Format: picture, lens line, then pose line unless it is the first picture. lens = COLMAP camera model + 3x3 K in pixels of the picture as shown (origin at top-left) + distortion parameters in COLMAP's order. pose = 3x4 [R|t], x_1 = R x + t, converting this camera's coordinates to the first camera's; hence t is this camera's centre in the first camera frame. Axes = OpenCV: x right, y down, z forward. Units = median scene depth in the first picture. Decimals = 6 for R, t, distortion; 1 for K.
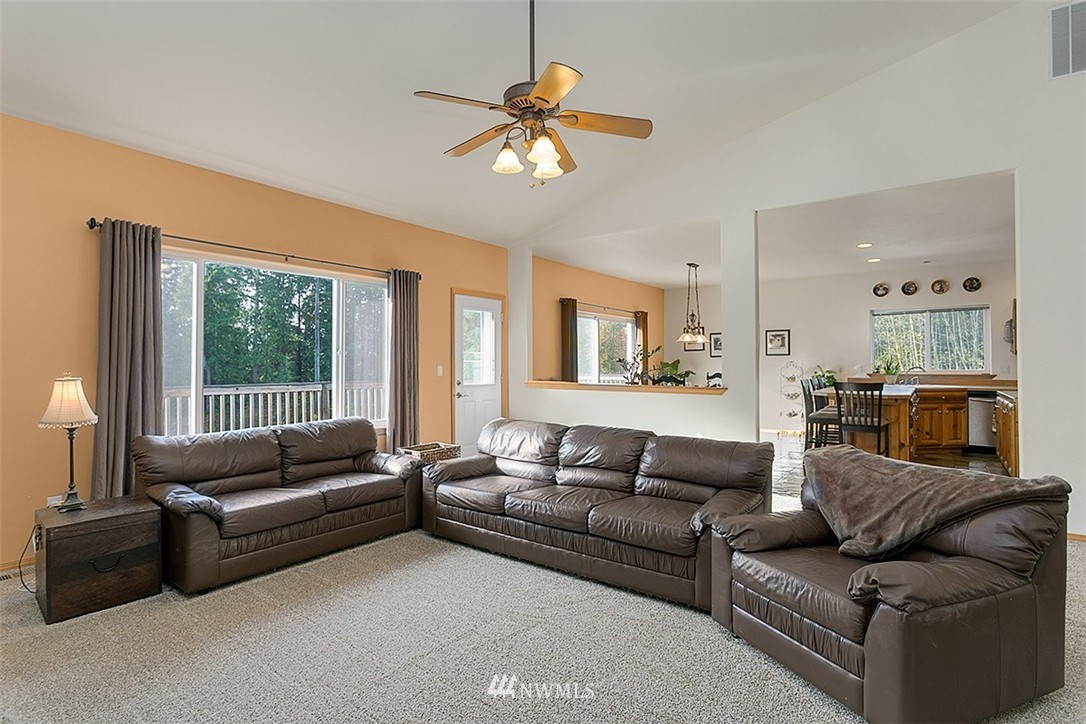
lens RADIAL K [[537.7, 0, 543.0], [0, 537.7, 362.0], [0, 0, 1]] dist [-0.002051, -0.000771]
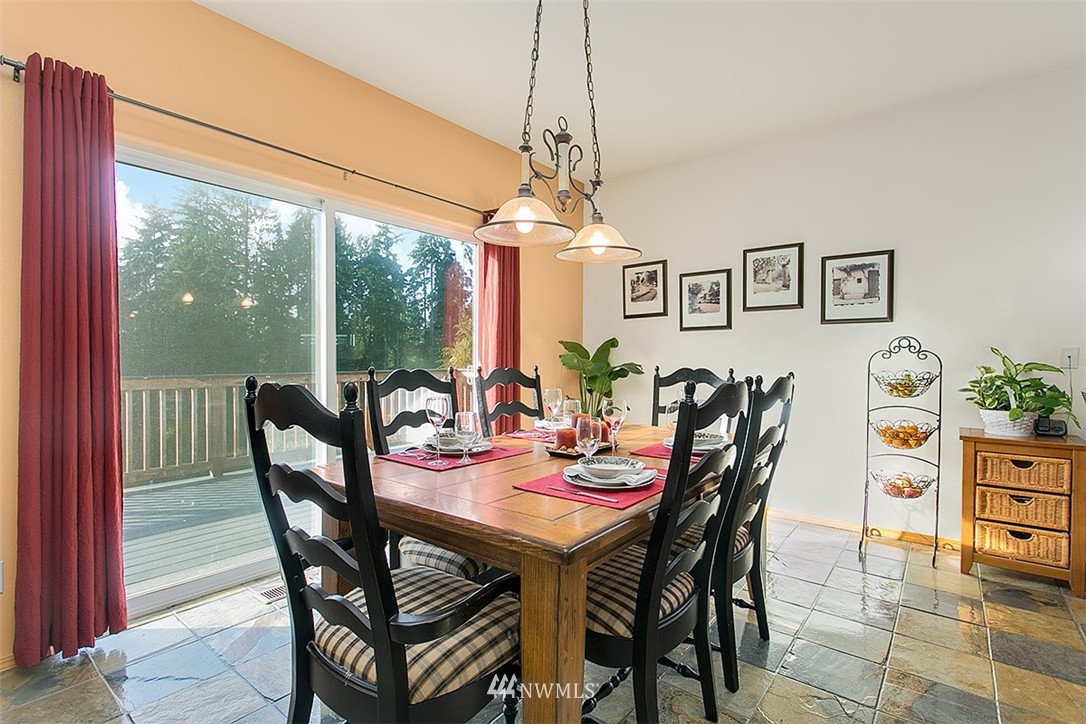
lens RADIAL K [[513.5, 0, 543.0], [0, 513.5, 362.0], [0, 0, 1]] dist [0.000413, -0.000064]
pose [[0.999457, 0.005276, -0.032527, 0.233401], [-0.004973, 0.999944, 0.009386, 0.012971], [0.032575, -0.009220, 0.999427, 0.640599]]
